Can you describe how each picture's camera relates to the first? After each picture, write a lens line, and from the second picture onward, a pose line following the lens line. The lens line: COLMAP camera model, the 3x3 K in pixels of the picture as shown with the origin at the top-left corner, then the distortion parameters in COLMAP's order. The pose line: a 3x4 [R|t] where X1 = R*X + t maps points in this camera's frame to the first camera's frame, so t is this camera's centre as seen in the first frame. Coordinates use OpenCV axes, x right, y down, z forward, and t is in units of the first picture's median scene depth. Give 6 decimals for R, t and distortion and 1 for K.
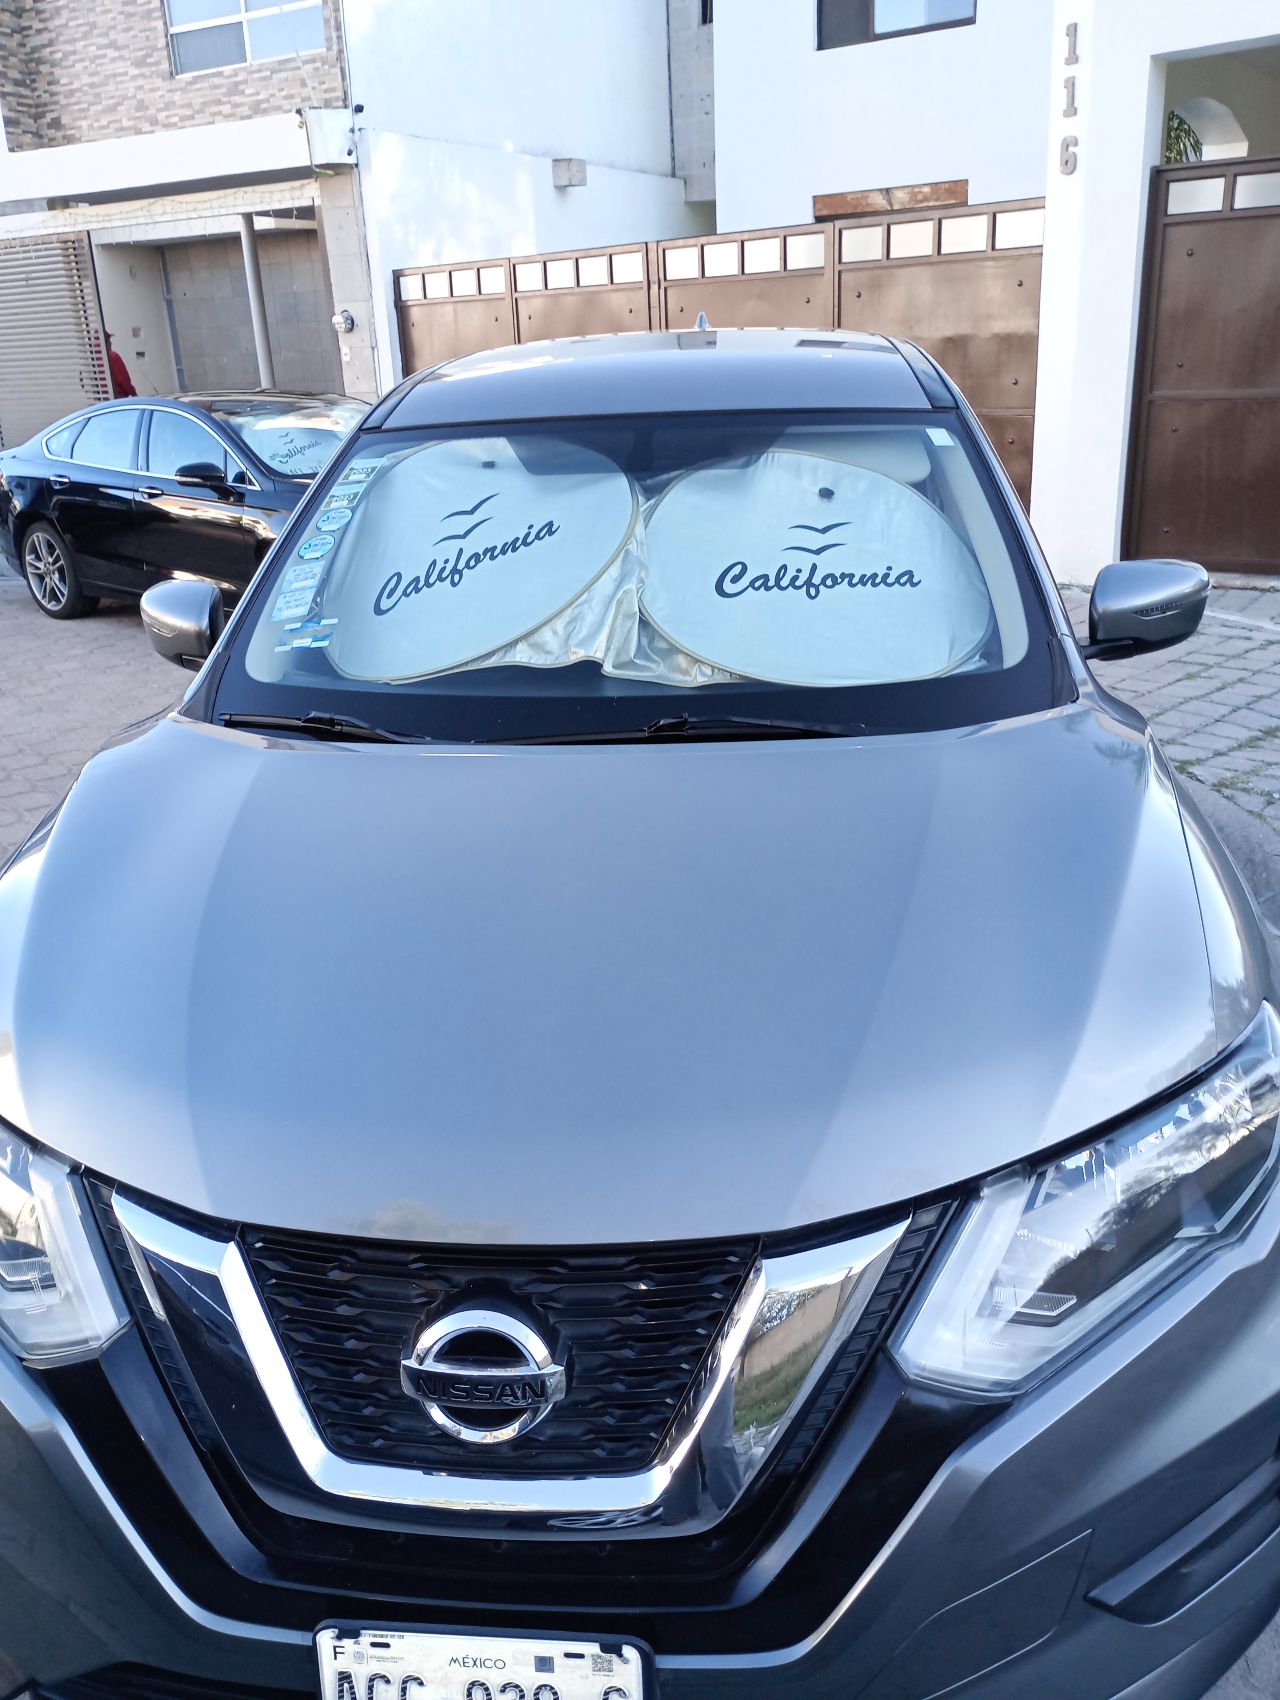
lens RADIAL K [[1432.8, 0, 640.0], [0, 1432.8, 850.0], [0, 0, 1]] dist [0.095334, -0.112157]
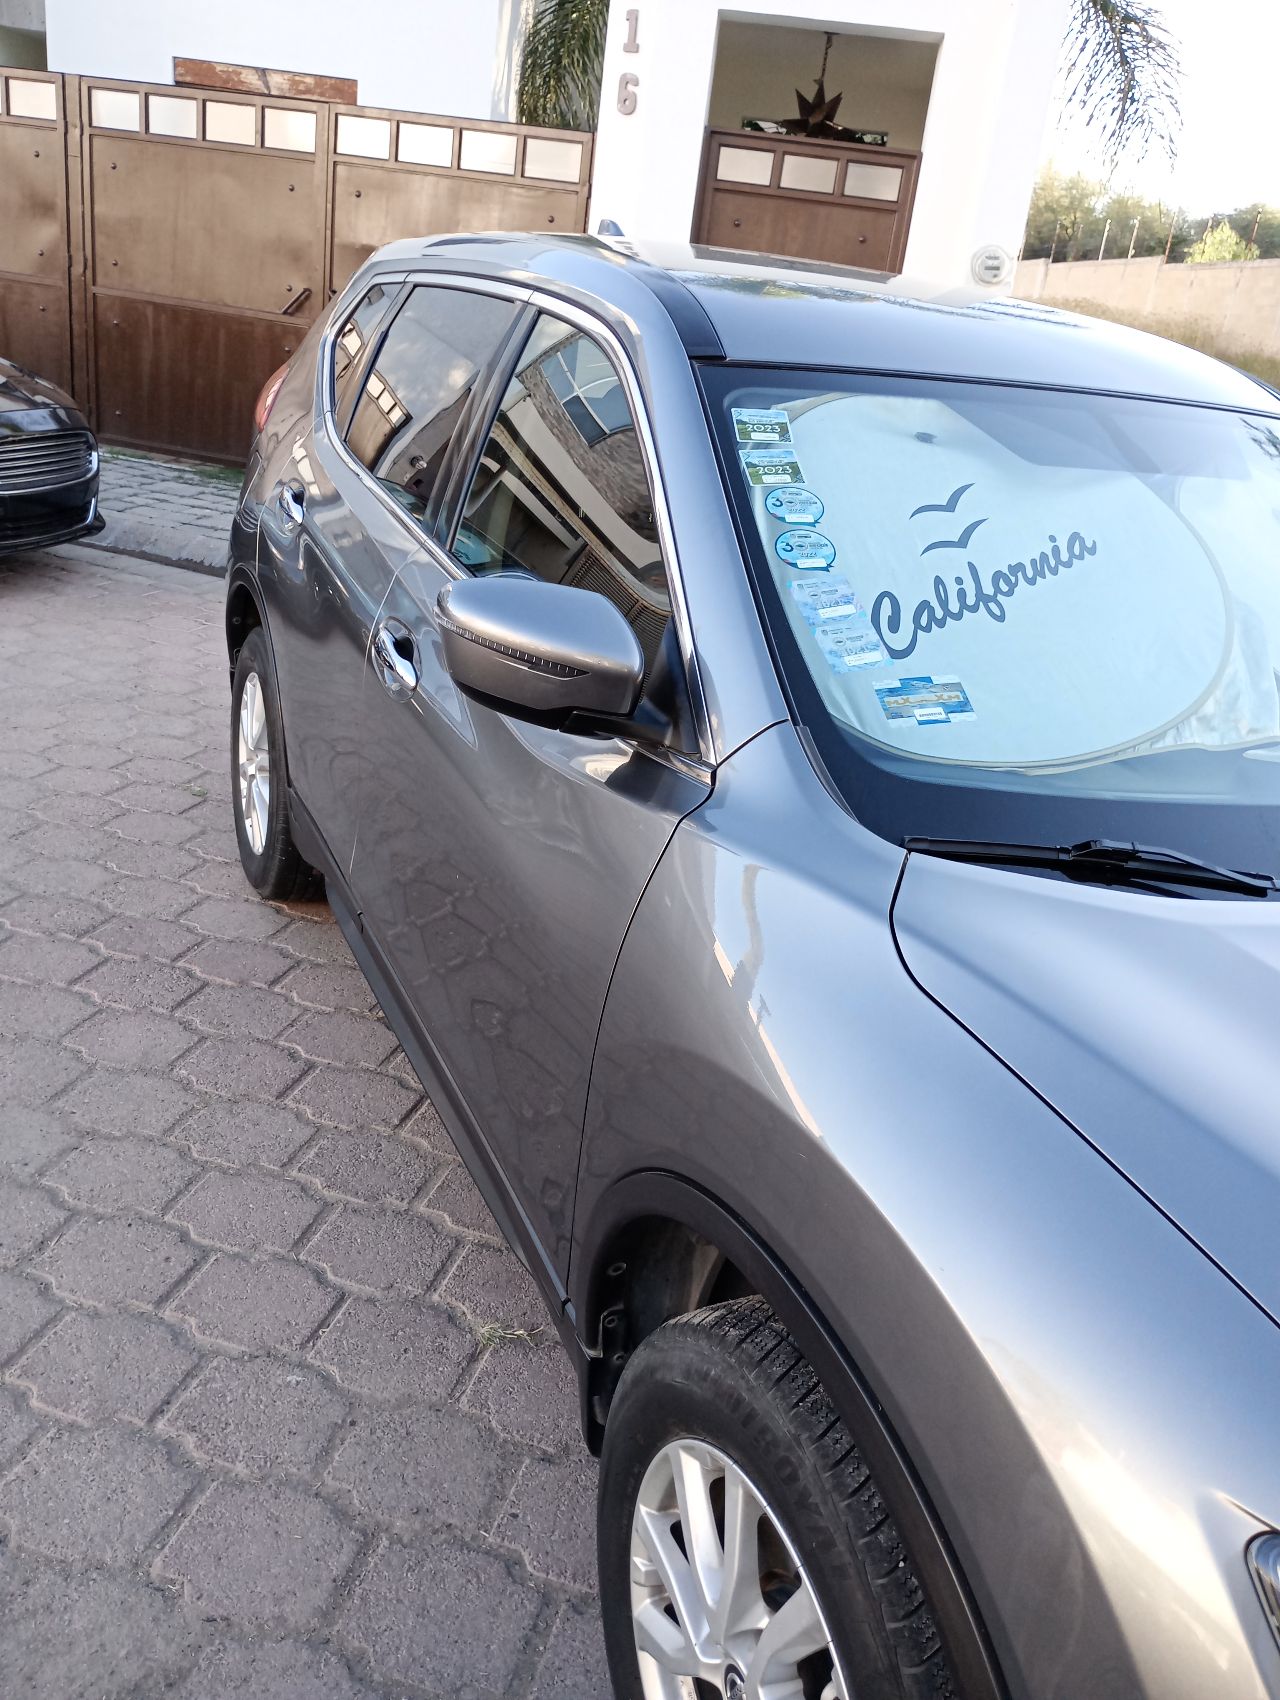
lens RADIAL K [[1432.8, 0, 640.0], [0, 1432.8, 850.0], [0, 0, 1]] dist [0.095334, -0.112157]
pose [[0.866594, -0.038227, 0.497548, -0.175074], [0.011387, 0.998317, 0.056870, -0.031683], [-0.498884, -0.043618, 0.865570, 0.132384]]
